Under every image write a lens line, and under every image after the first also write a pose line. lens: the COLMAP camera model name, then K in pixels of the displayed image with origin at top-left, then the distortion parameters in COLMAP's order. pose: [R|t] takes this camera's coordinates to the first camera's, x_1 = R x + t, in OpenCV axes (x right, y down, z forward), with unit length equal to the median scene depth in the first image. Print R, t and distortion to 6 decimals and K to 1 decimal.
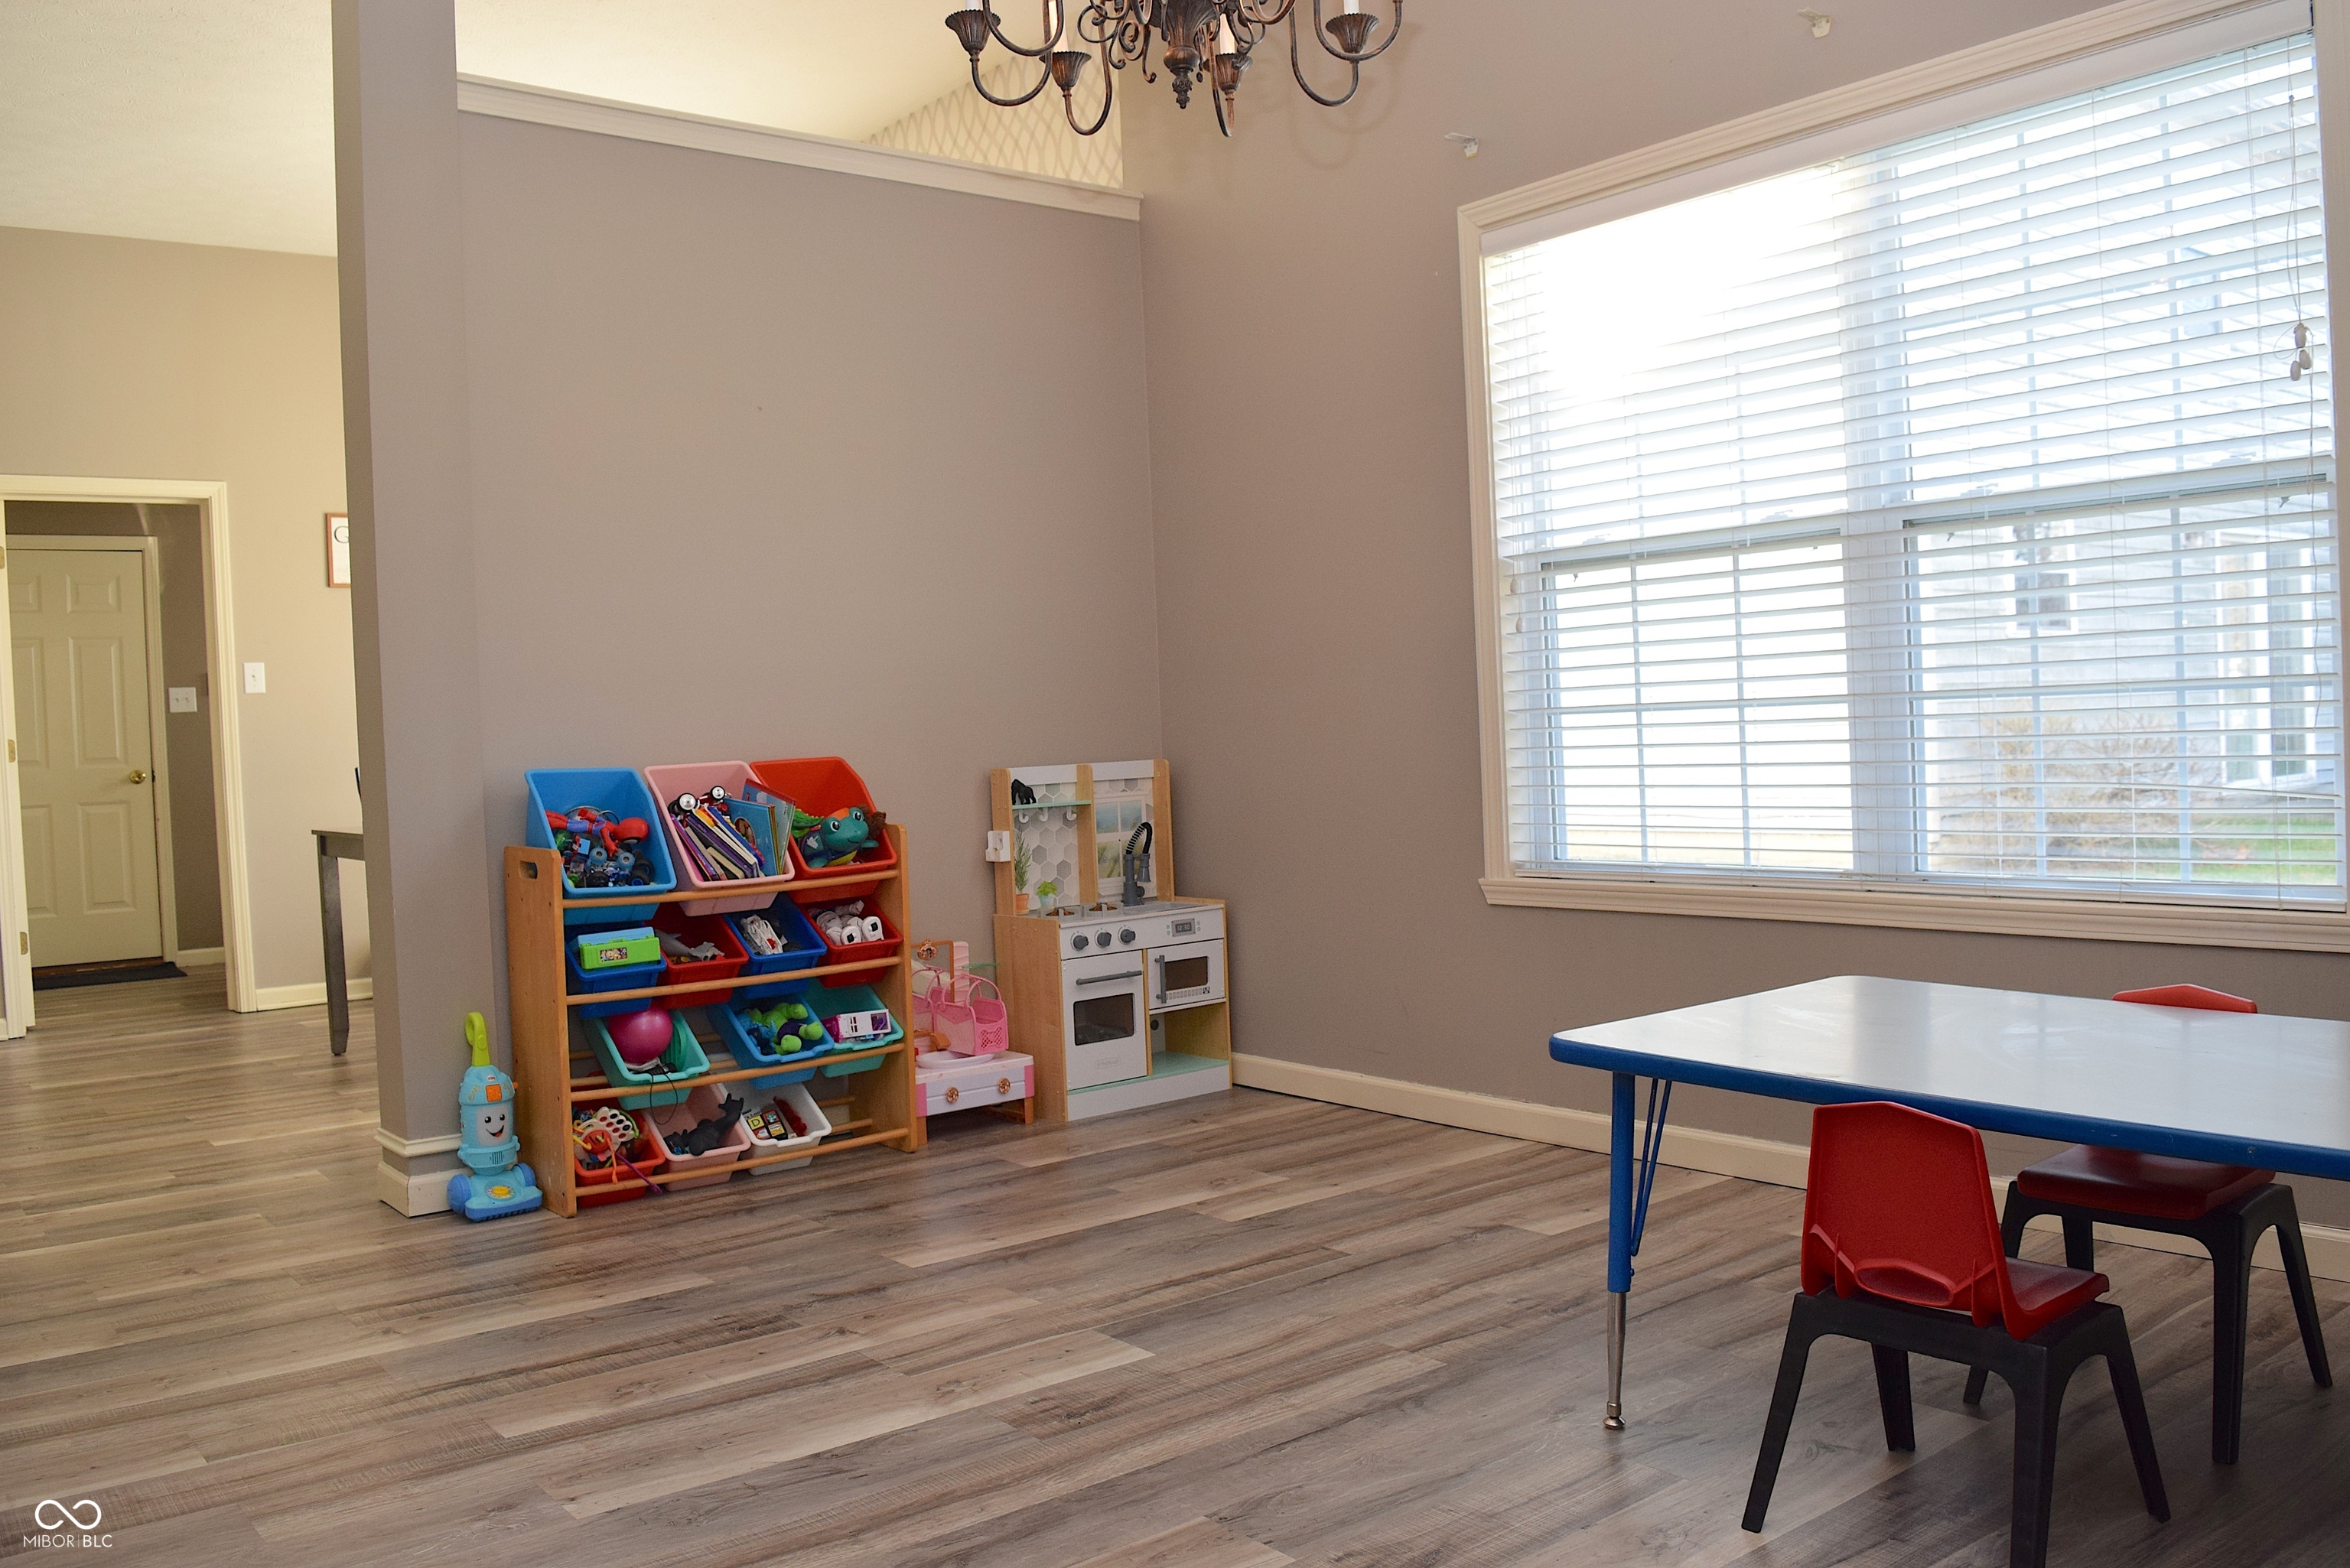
lens RADIAL K [[1853.6, 0, 1162.3], [0, 1853.6, 787.3], [0, 0, 1]] dist [-0.096559, 0.021619]
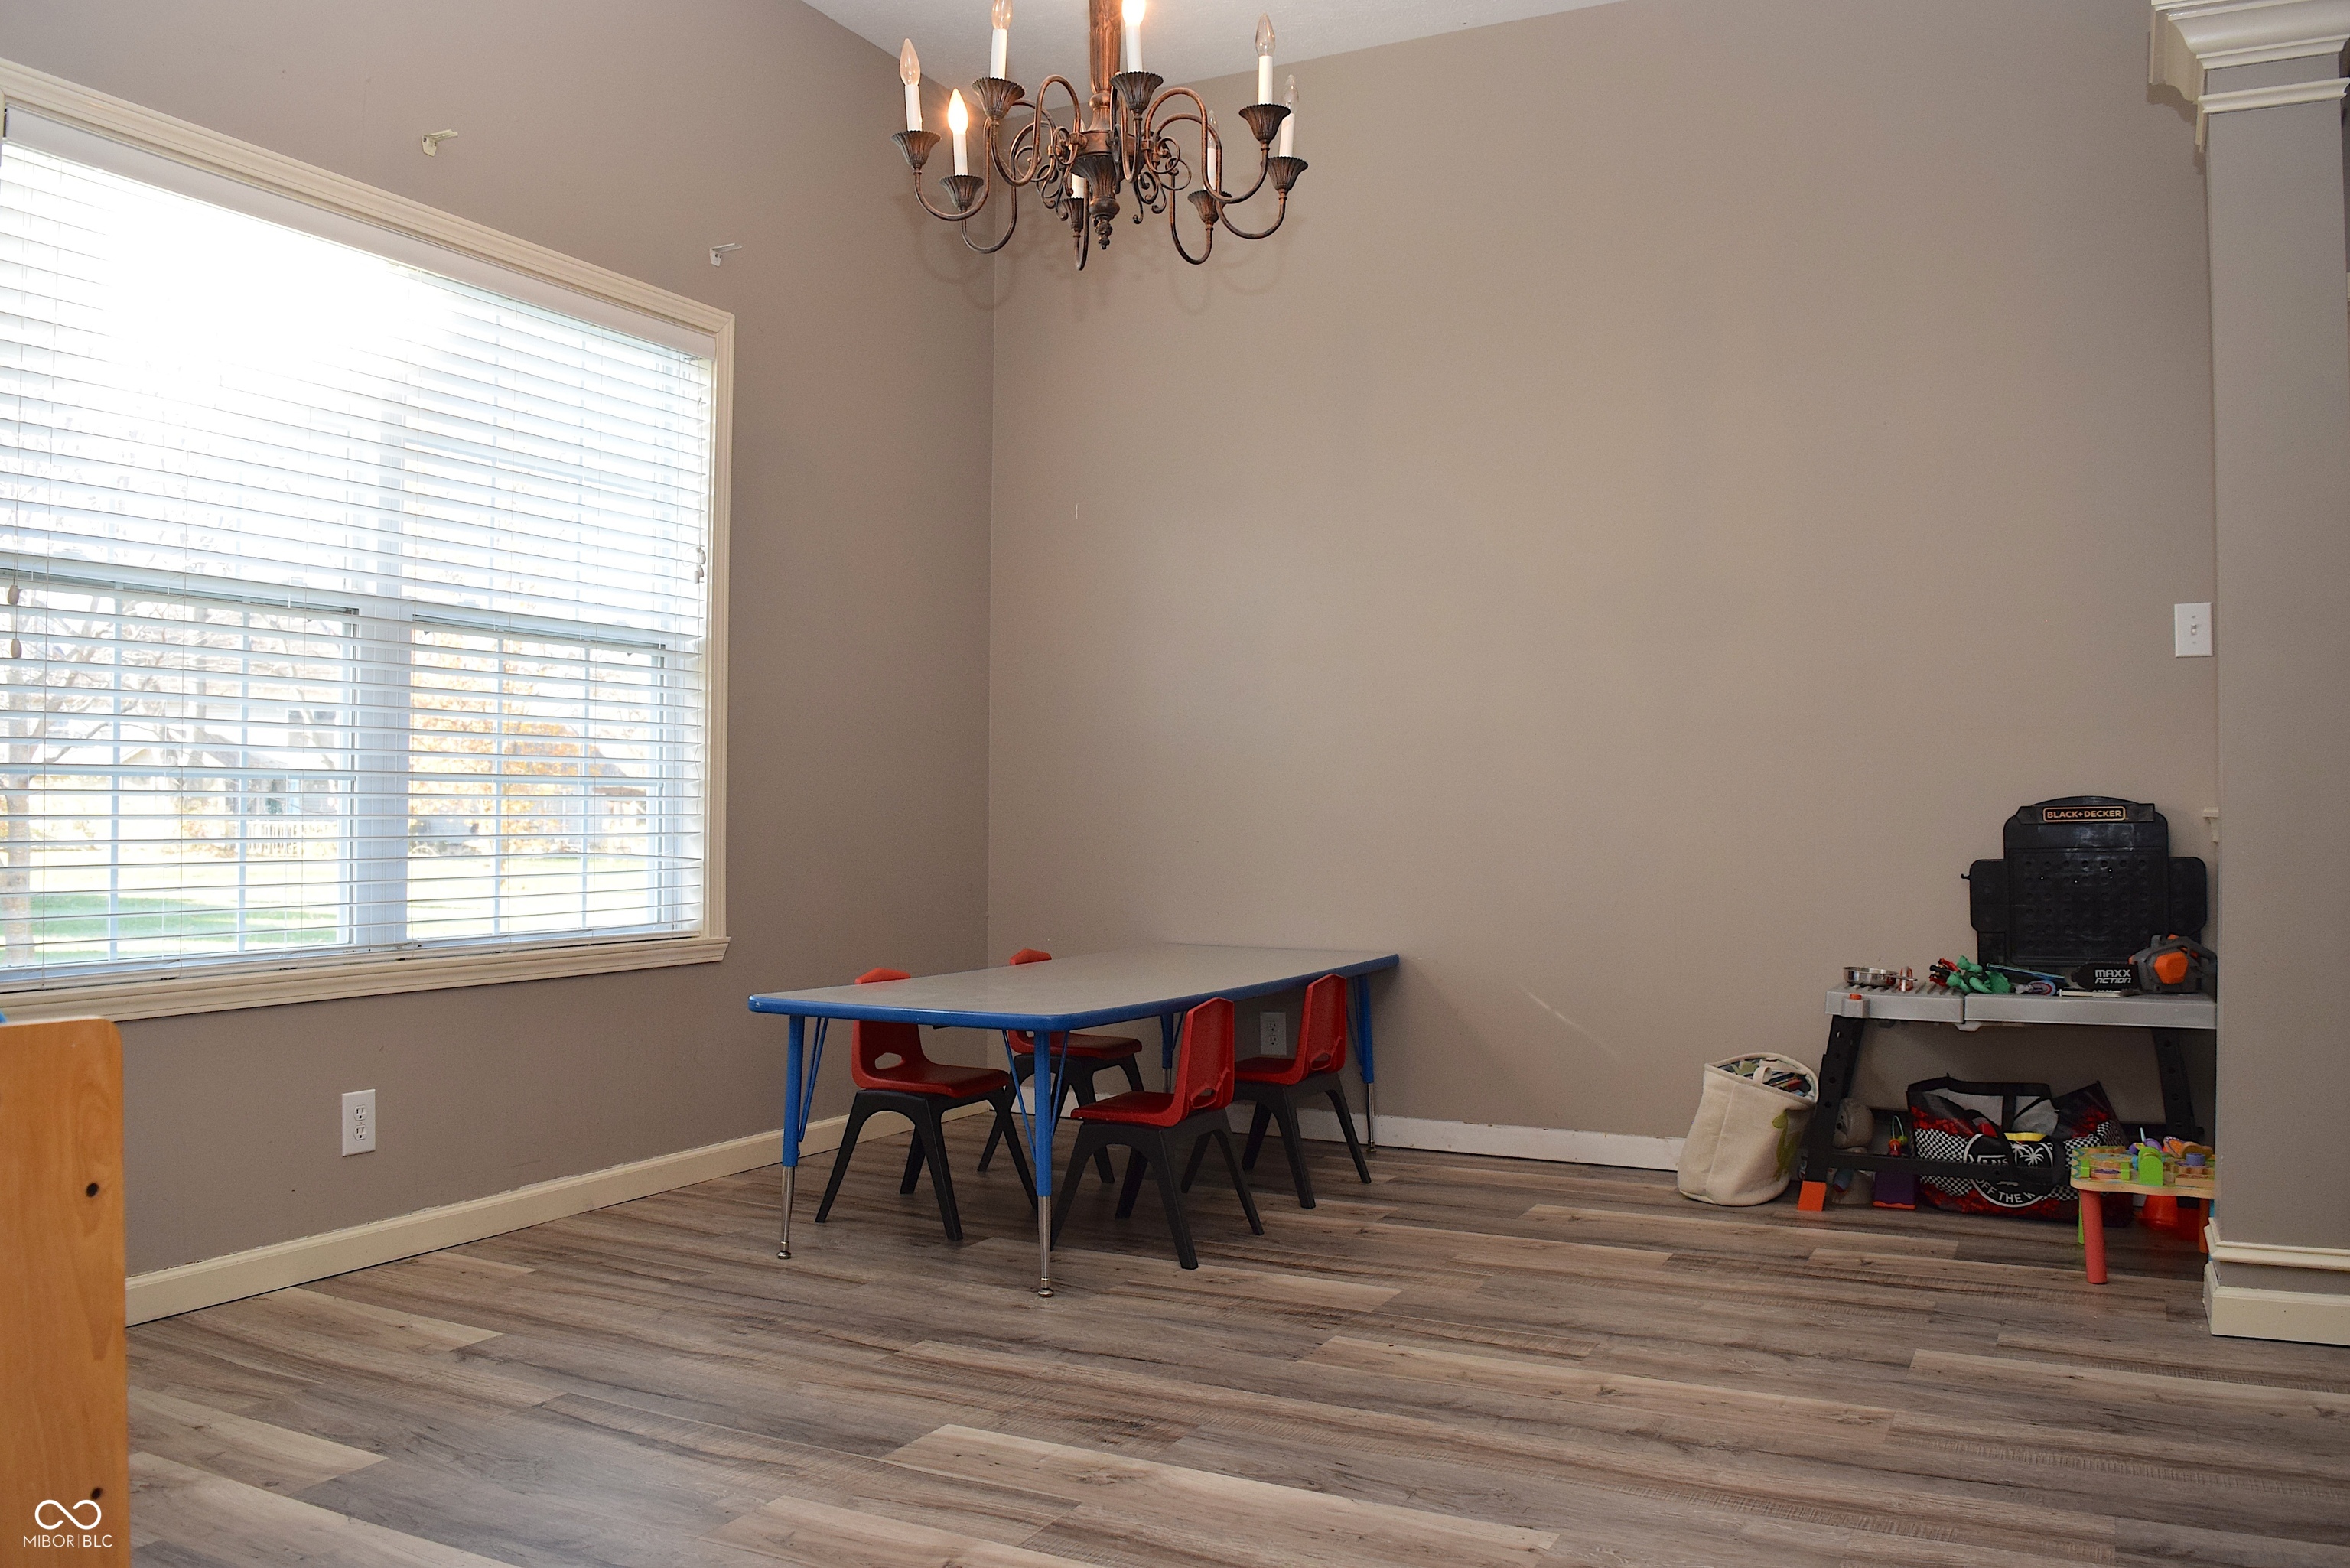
lens RADIAL K [[1853.6, 0, 1164.3], [0, 1853.6, 789.5], [0, 0, 1]] dist [-0.096559, 0.021619]
pose [[-0.408199, 0.048163, 0.911622, -0.910682], [0.038995, 0.998616, -0.035298, 0.016369], [-0.912060, 0.021140, -0.409512, 1.247834]]
